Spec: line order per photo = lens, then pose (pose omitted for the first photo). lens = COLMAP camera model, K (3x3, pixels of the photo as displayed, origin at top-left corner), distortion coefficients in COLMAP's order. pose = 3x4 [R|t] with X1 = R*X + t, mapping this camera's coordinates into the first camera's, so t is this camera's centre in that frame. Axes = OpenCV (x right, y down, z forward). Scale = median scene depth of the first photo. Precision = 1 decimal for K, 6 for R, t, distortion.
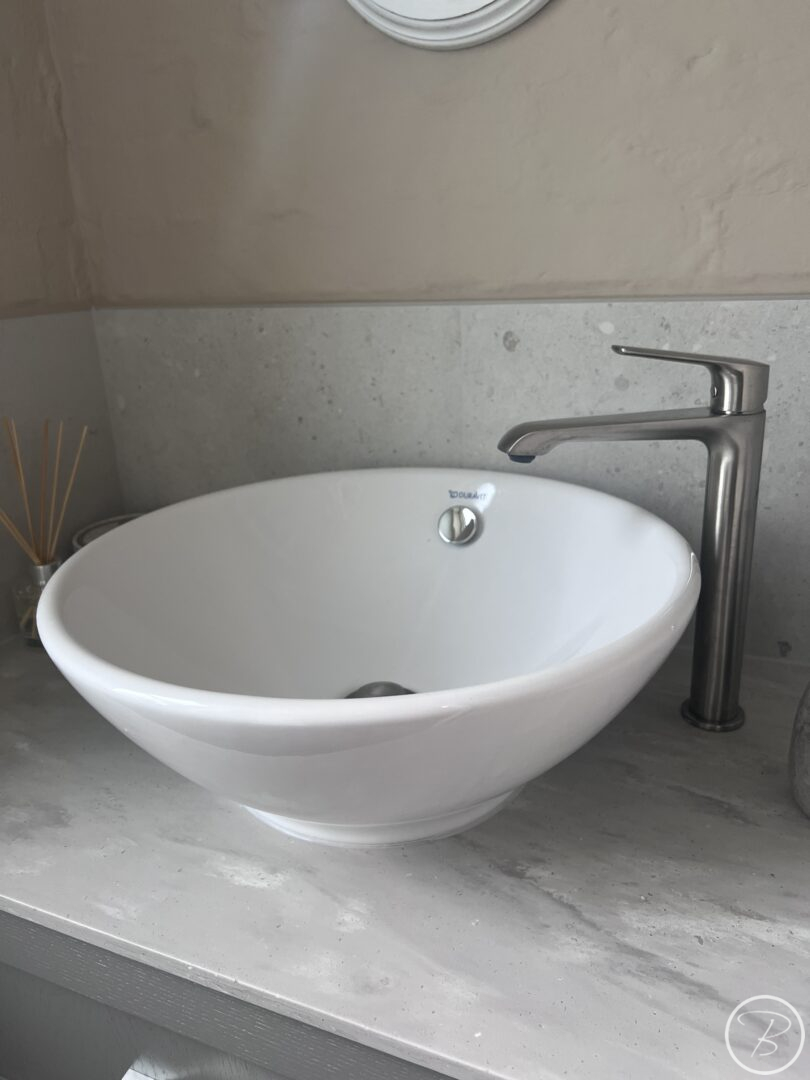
lens RADIAL K [[821.8, 0, 405.7], [0, 821.8, 538.7], [0, 0, 1]] dist [0.041613, -0.067066]
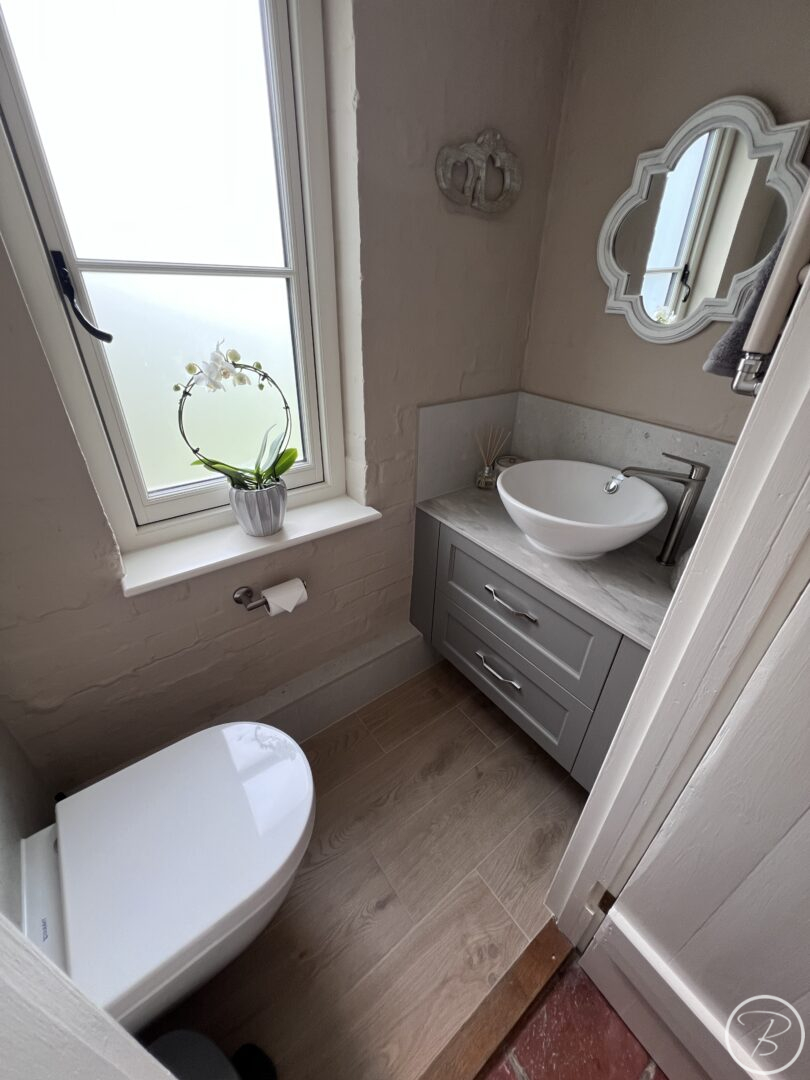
lens RADIAL K [[433.3, 0, 406.0], [0, 433.3, 537.7], [0, 0, 1]] dist [-0.001054, 0.000228]
pose [[0.861515, 0.311565, -0.400898, 0.135644], [-0.225549, 0.942246, 0.247587, -0.082967], [0.454885, -0.122878, 0.882032, -1.090495]]
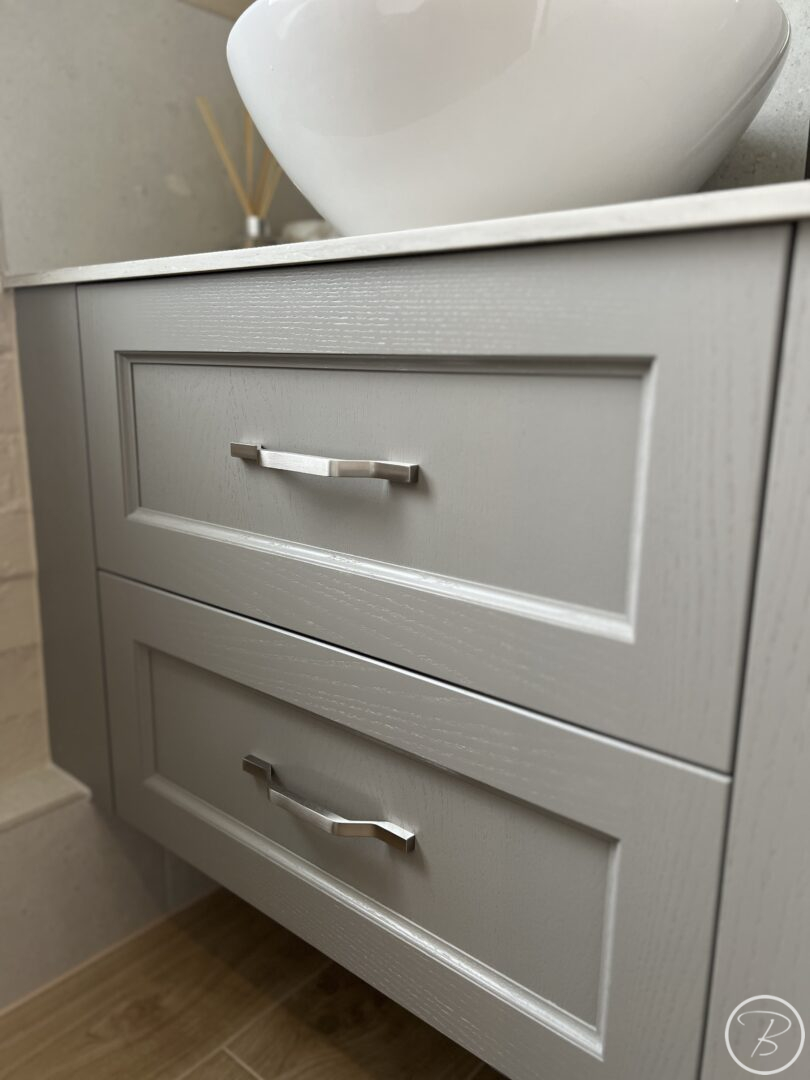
lens RADIAL K [[819.4, 0, 407.3], [0, 819.4, 547.9], [0, 0, 1]] dist [0.050048, -0.063853]
pose [[0.953618, 0.117878, -0.276978, 0.215616], [-0.146741, 0.985444, -0.085831, 0.729675], [0.262829, 0.122494, 0.957035, -0.062955]]
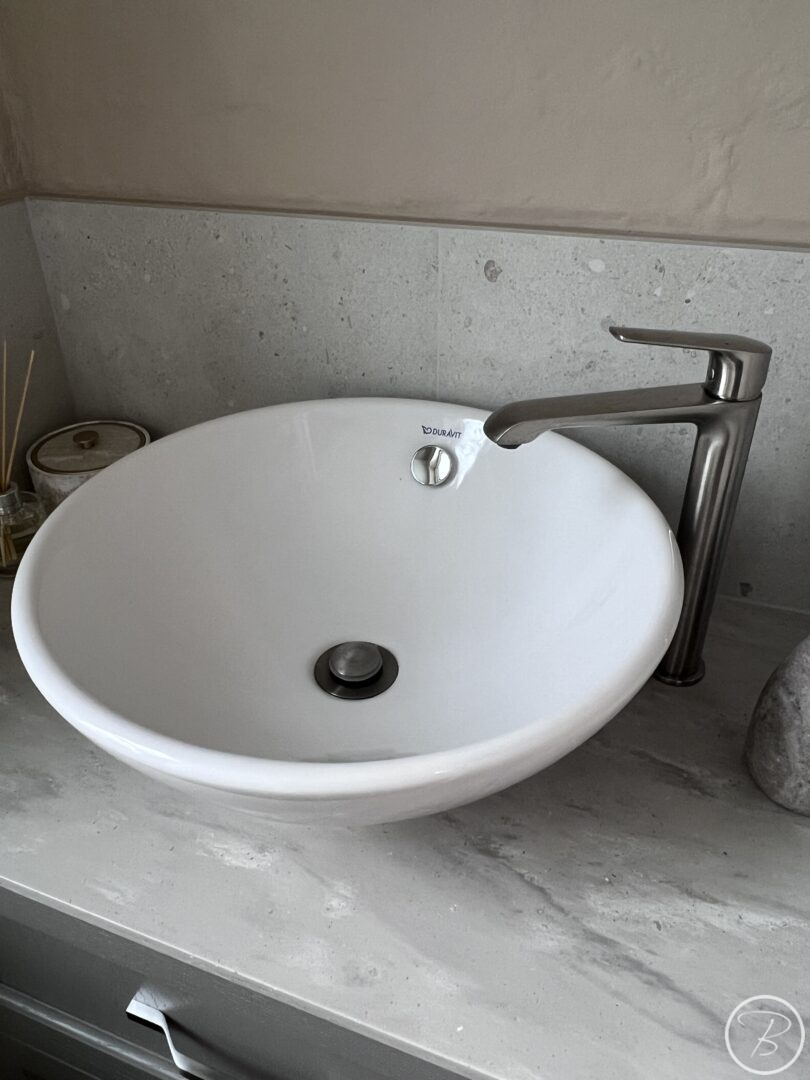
lens RADIAL K [[823.4, 0, 381.7], [0, 823.4, 521.6], [0, 0, 1]] dist [-0.000089, -0.004374]
pose [[0.999186, 0.000689, 0.040325, -0.038944], [-0.009557, 0.975419, 0.220153, -0.191895], [-0.039182, -0.220359, 0.974631, 0.046677]]
